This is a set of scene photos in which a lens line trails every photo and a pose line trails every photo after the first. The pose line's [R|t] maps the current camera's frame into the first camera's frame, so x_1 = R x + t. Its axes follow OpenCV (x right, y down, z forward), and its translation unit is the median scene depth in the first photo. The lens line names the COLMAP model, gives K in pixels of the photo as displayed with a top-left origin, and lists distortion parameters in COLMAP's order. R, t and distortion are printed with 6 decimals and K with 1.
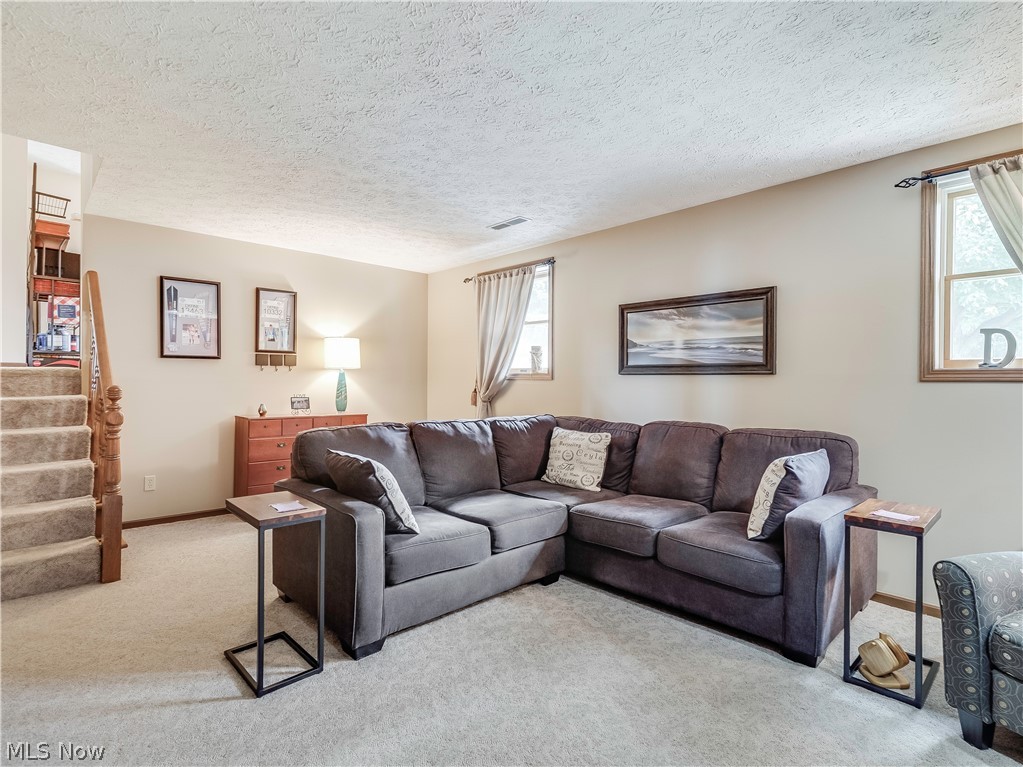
lens RADIAL K [[520.9, 0, 522.0], [0, 520.9, 385.9], [0, 0, 1]] dist [-0.000510, -0.000005]
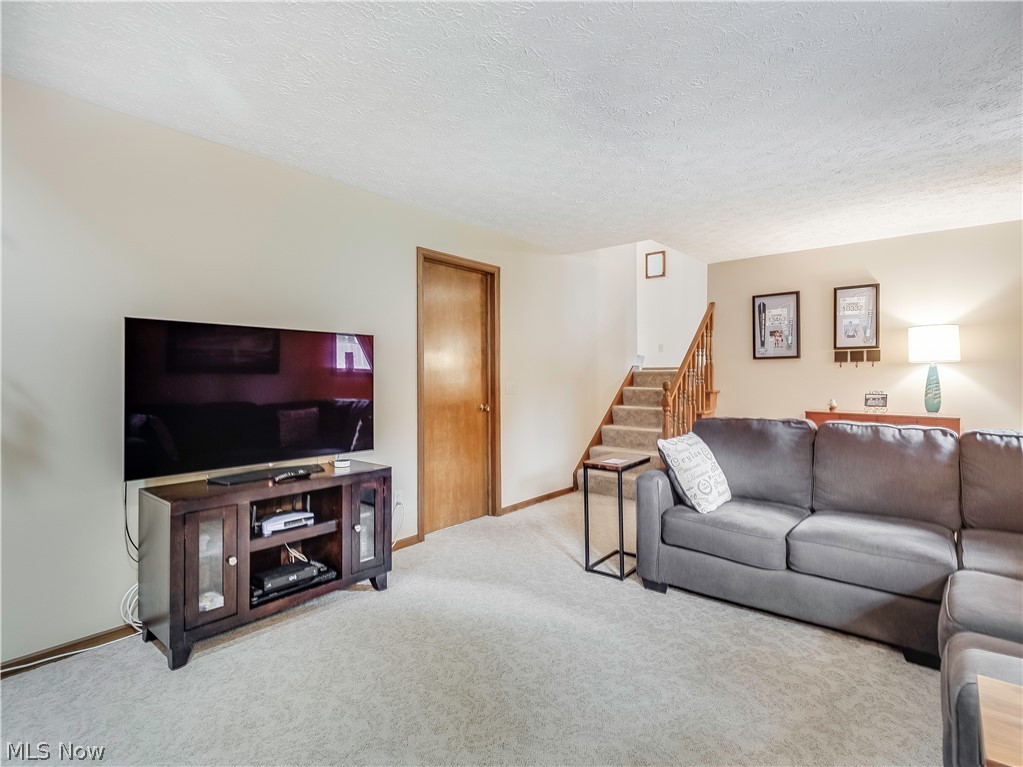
lens RADIAL K [[513.3, 0, 510.2], [0, 513.3, 378.1], [0, 0, 1]] dist [-0.000032, -0.000082]
pose [[0.099786, -0.004947, -0.994997, 0.545169], [-0.003309, 0.999980, -0.005304, -0.000139], [0.995003, 0.003821, 0.099768, 0.303333]]
